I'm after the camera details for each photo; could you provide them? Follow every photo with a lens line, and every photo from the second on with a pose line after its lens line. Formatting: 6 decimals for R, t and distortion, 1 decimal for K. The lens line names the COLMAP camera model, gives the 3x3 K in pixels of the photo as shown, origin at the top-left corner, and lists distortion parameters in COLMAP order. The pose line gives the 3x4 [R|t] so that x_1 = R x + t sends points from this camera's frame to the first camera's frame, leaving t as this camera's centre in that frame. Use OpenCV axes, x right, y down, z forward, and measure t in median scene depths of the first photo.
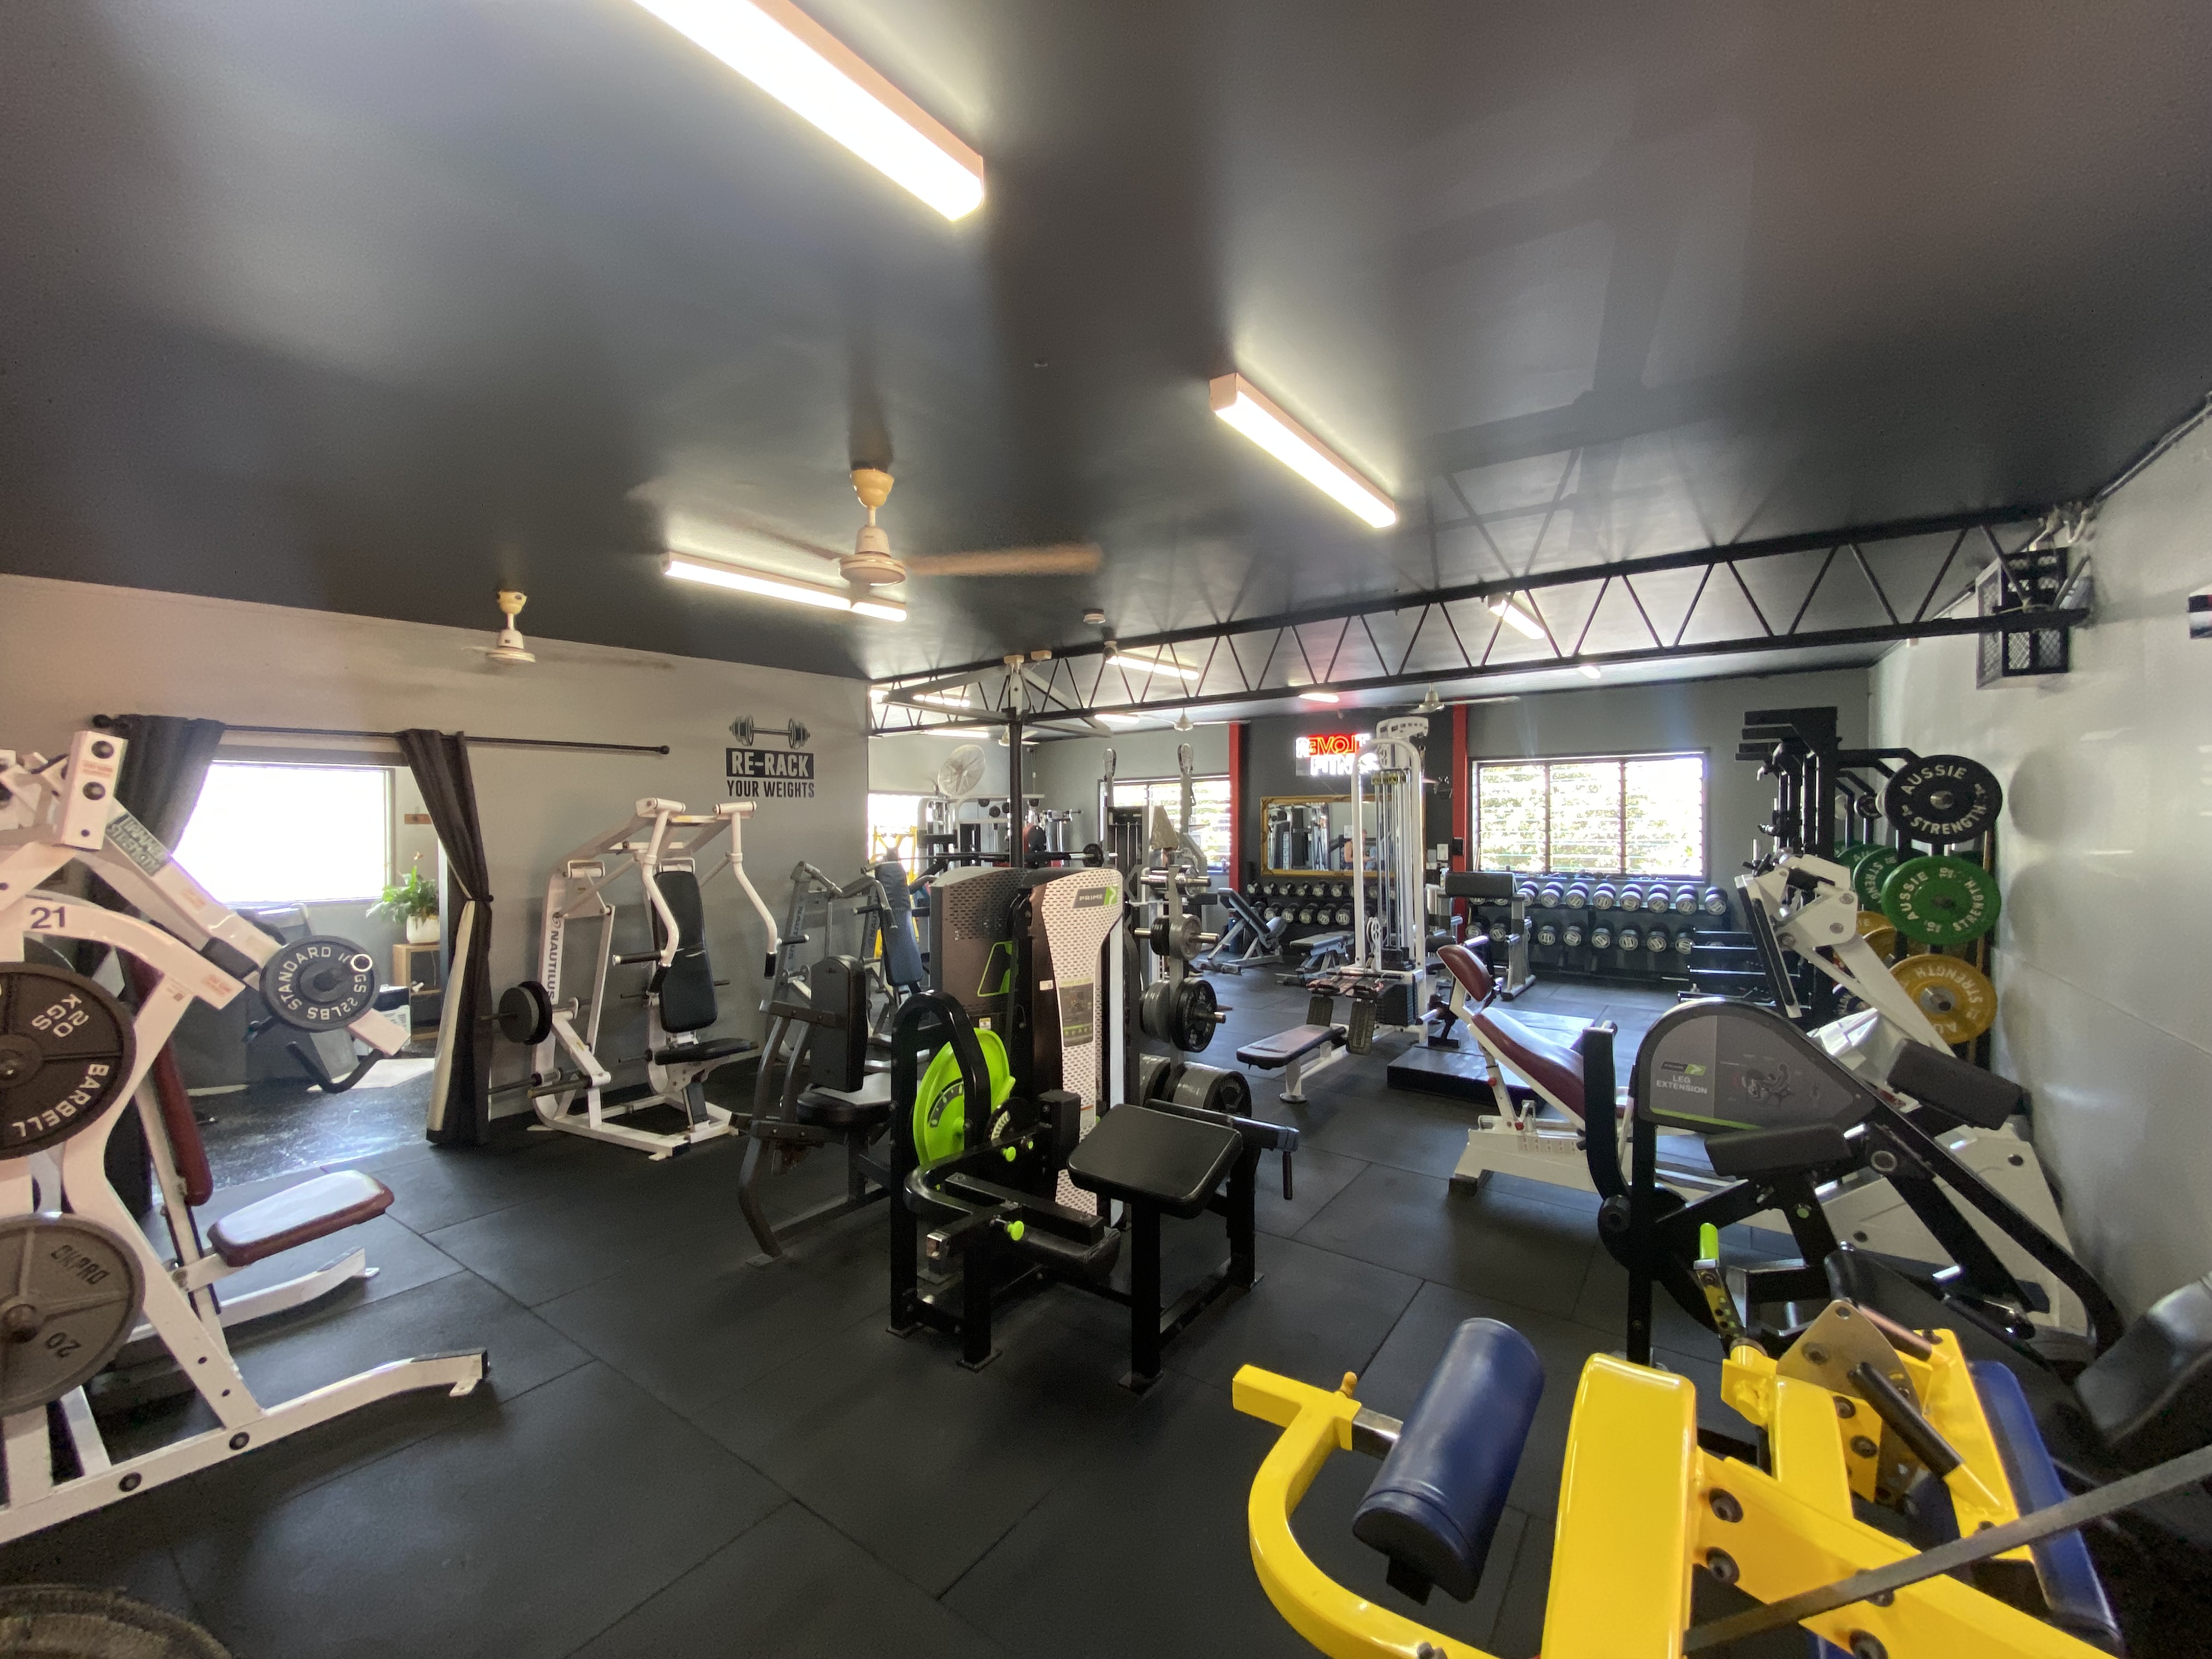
lens RADIAL K [[894.2, 0, 1102.5], [0, 894.2, 838.5], [0, 0, 1]] dist [-0.000151, -0.000027]
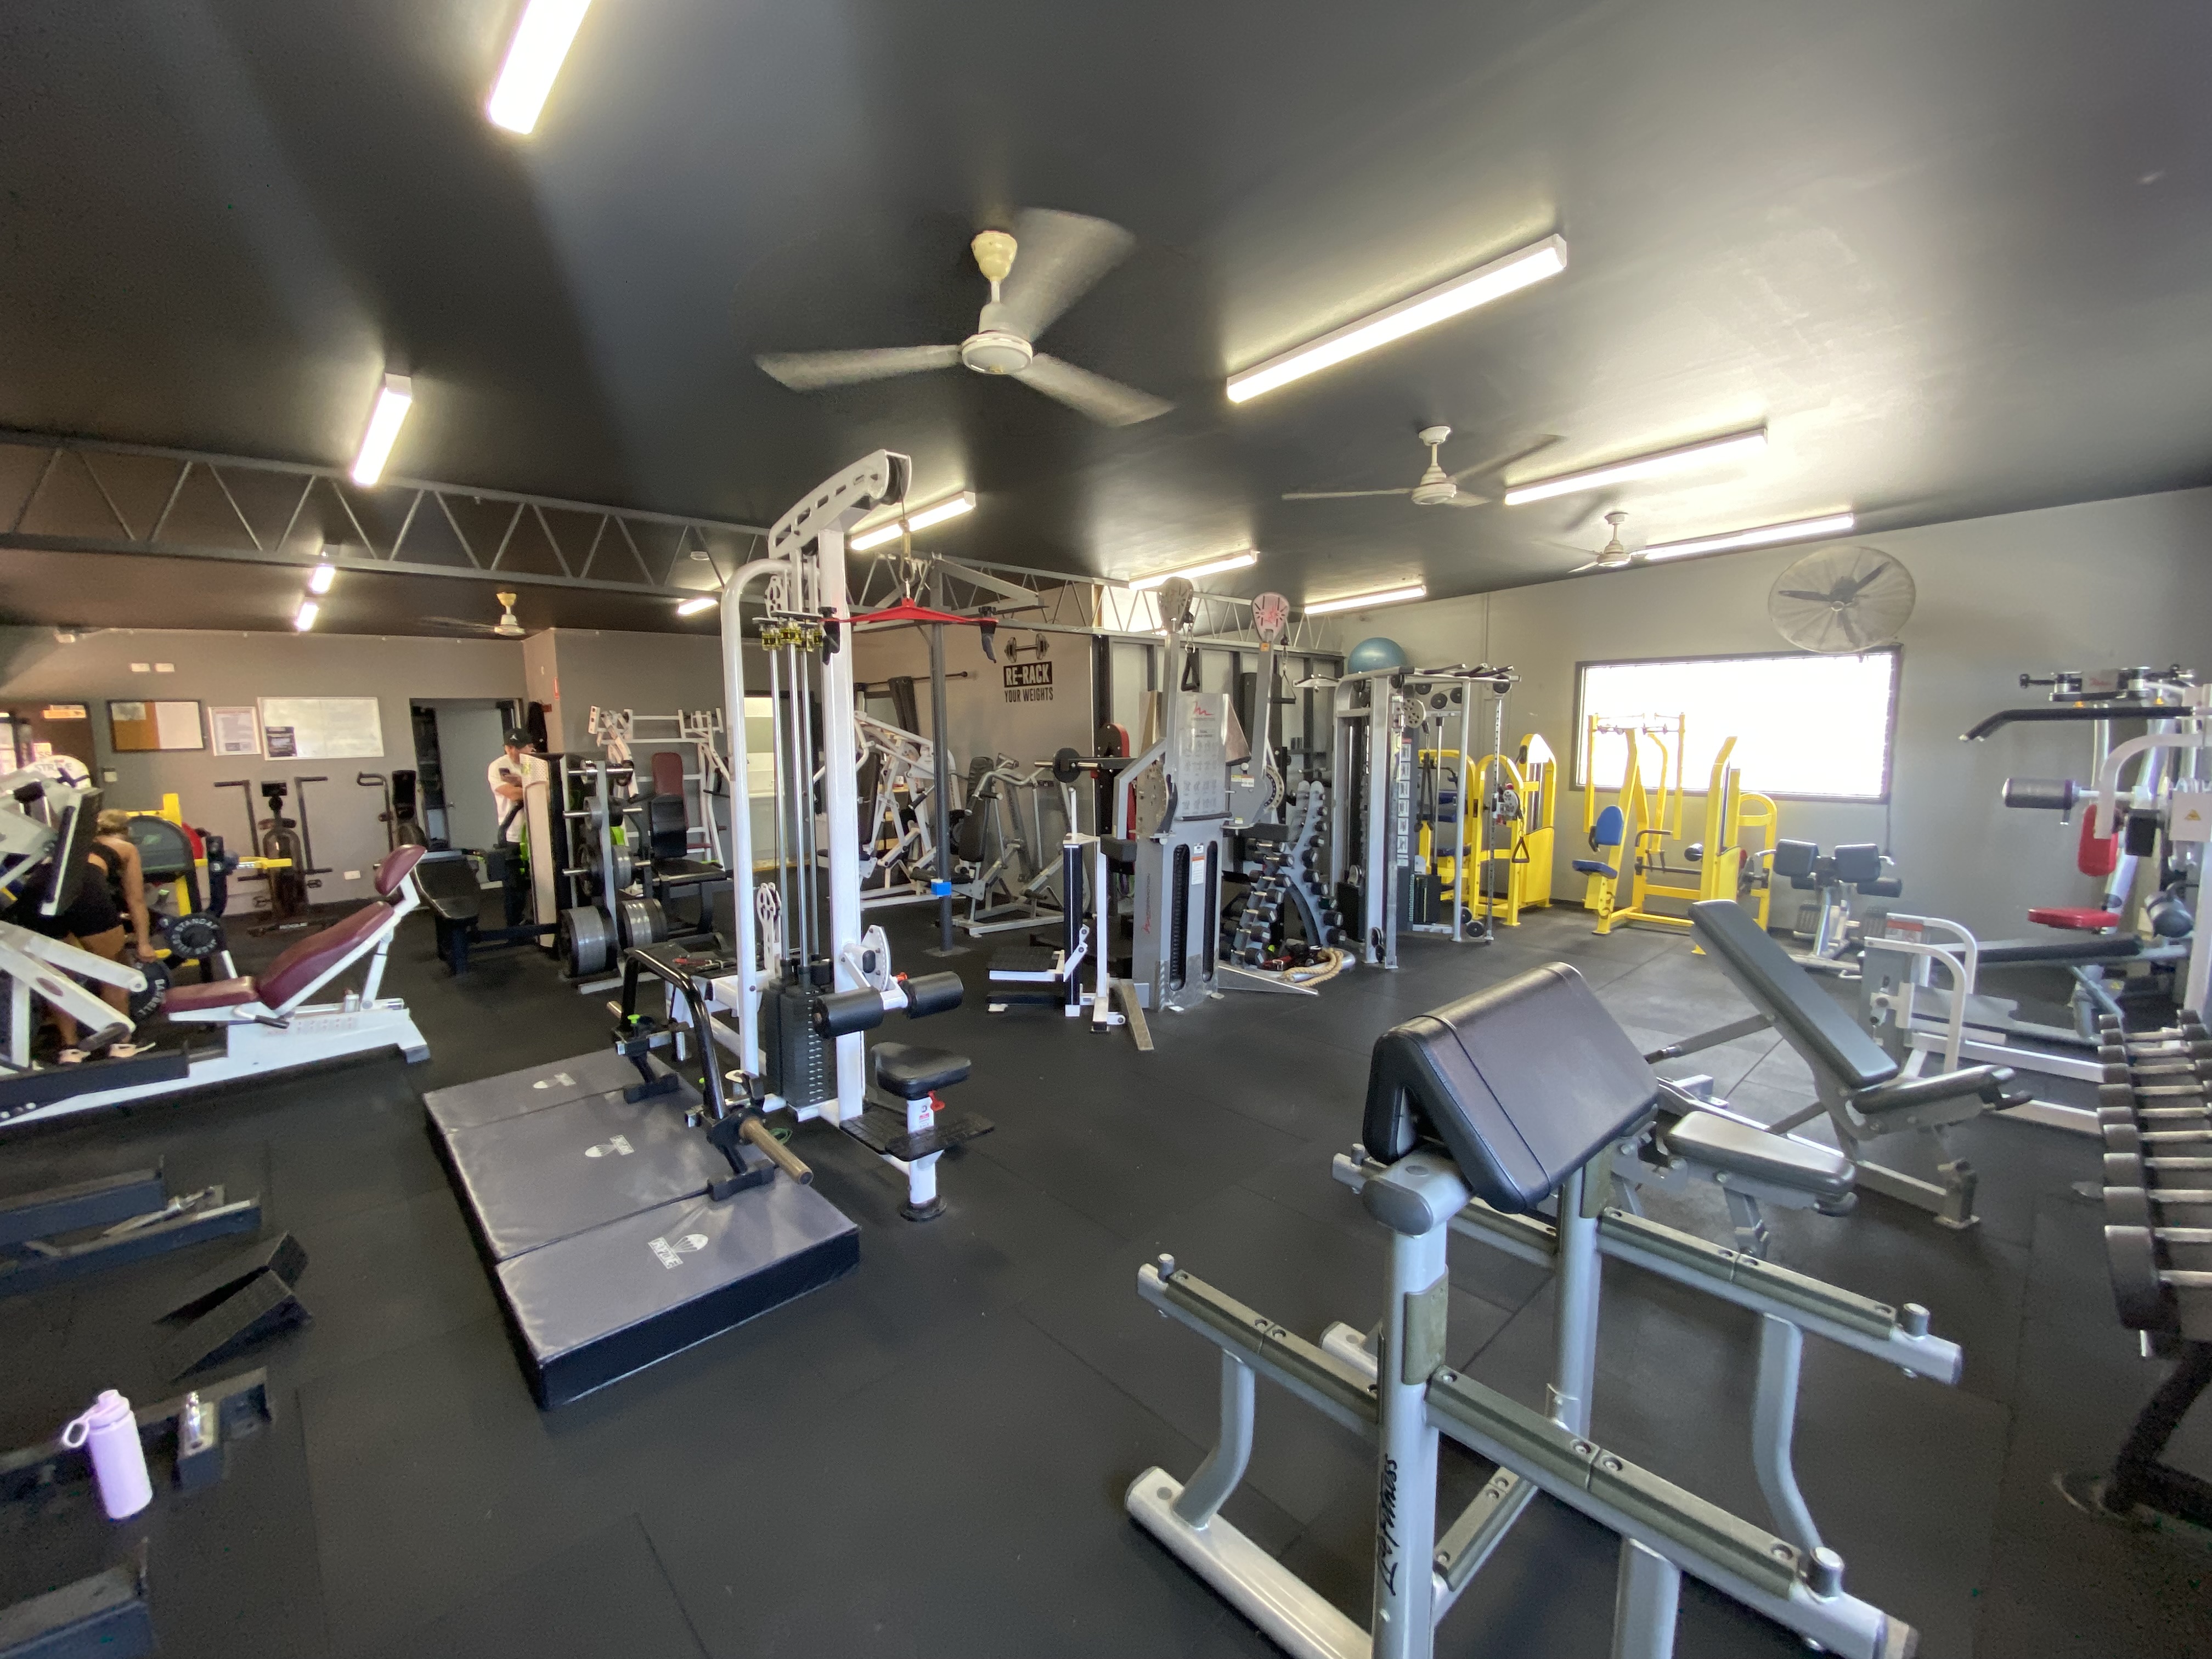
lens RADIAL K [[894.2, 0, 1104.4], [0, 894.2, 828.5], [0, 0, 1]] dist [-0.000151, -0.000027]
pose [[-0.211692, 0.132645, -0.968293, 1.161426], [0.000855, 0.990772, 0.135537, -0.056991], [0.977336, 0.027864, -0.209852, 1.923496]]
